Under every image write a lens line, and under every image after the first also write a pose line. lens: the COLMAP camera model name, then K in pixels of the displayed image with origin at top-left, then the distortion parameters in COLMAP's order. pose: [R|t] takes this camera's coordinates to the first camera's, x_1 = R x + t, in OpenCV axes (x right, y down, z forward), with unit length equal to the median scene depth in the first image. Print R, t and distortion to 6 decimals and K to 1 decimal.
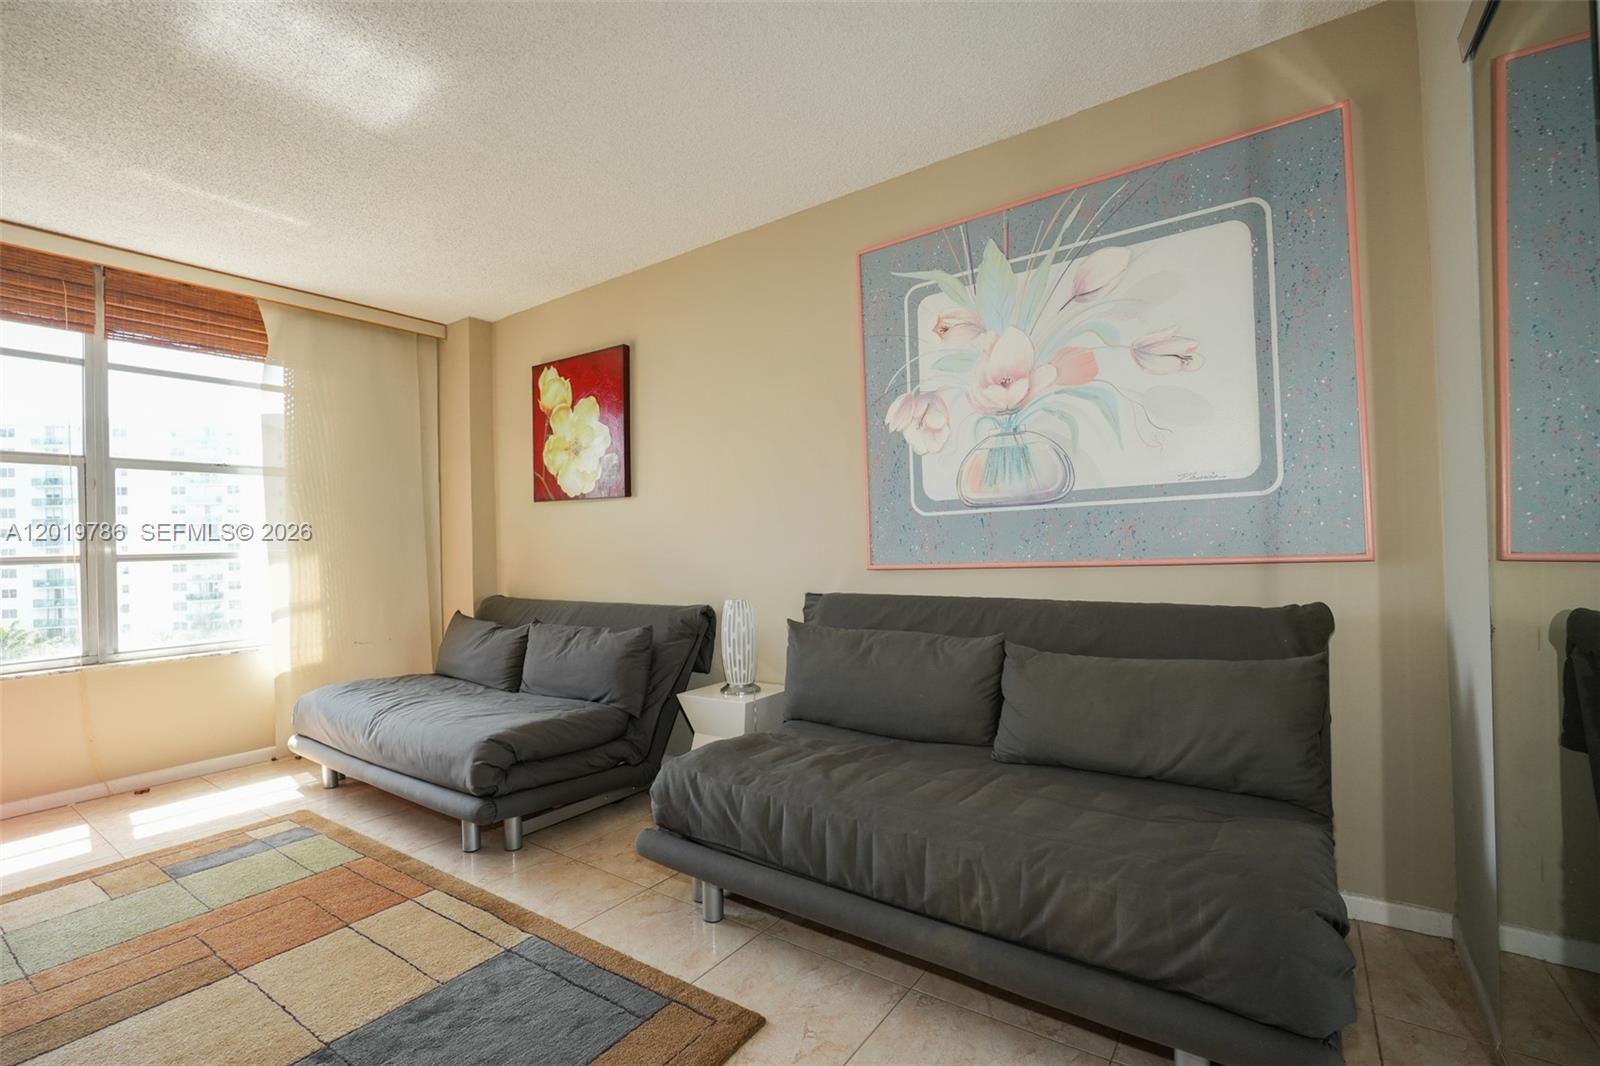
lens RADIAL K [[712.6, 0, 779.5], [0, 712.6, 536.1], [0, 0, 1]] dist [-0.040113, 0.010684]
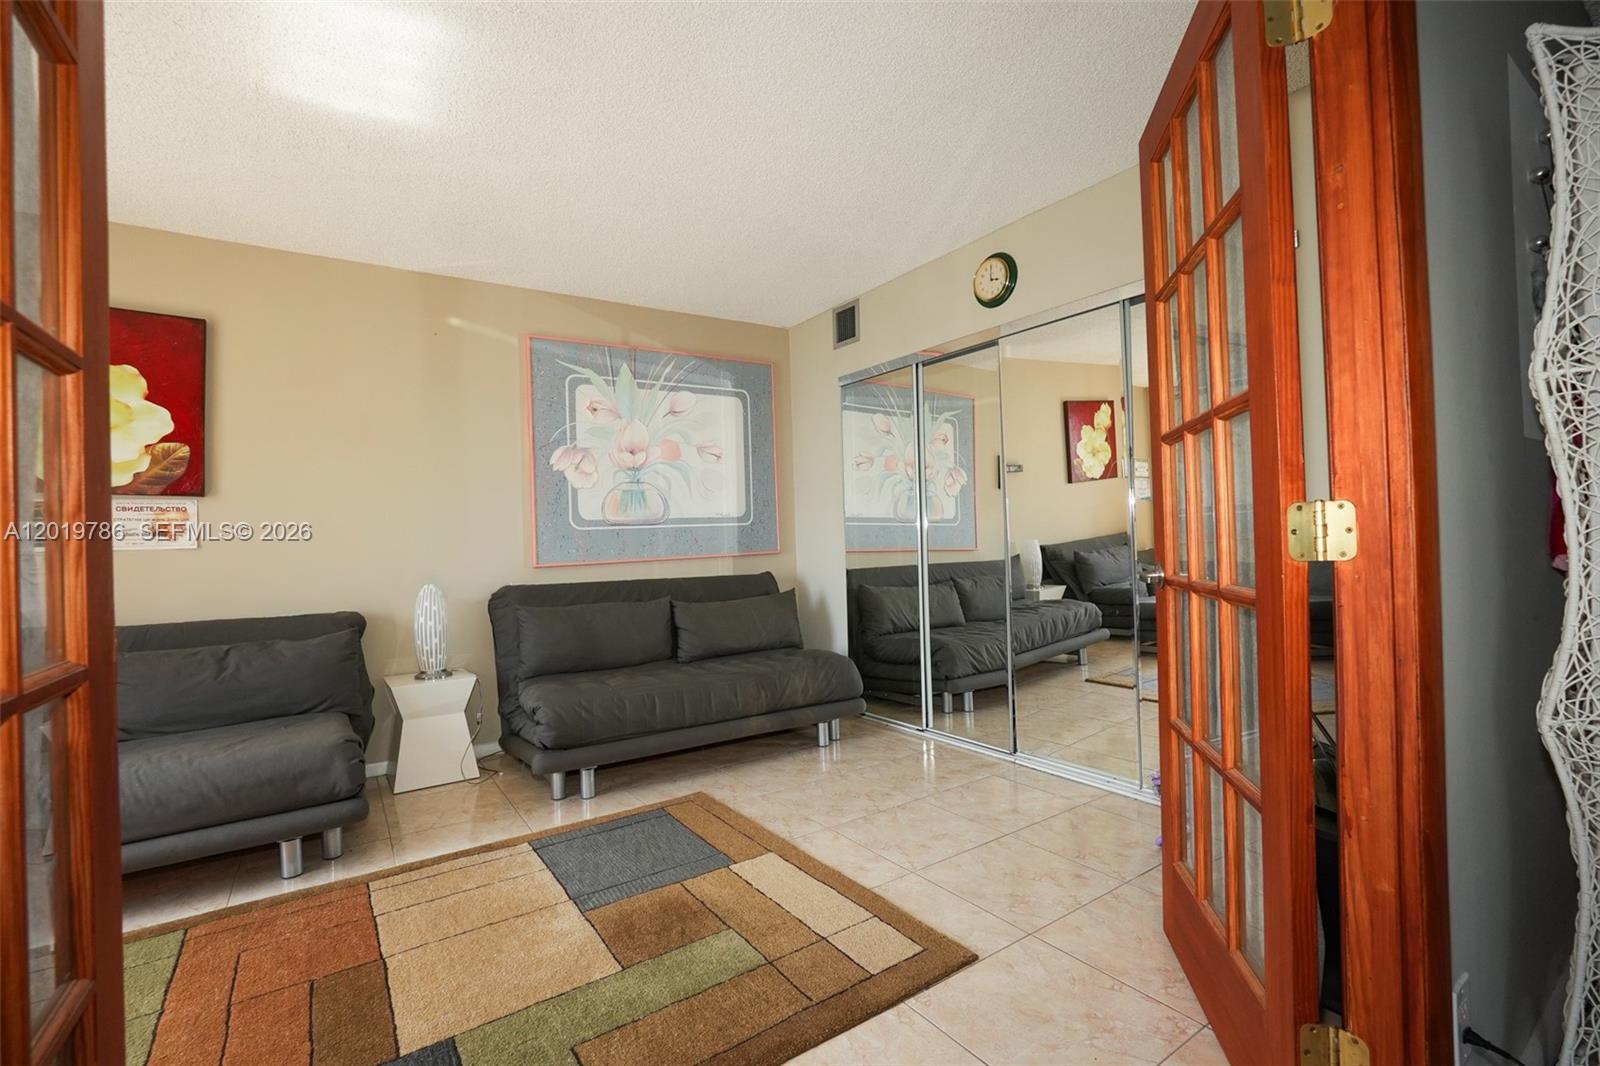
lens RADIAL K [[749.7, 0, 800.0], [0, 749.7, 533.0], [0, 0, 1]] dist [-0.040272, 0.013934]
pose [[0.331806, 0.016398, 0.943205, -1.213786], [0.000913, 0.999843, -0.017704, 0.007692], [-0.943347, 0.006735, 0.331739, 0.039059]]
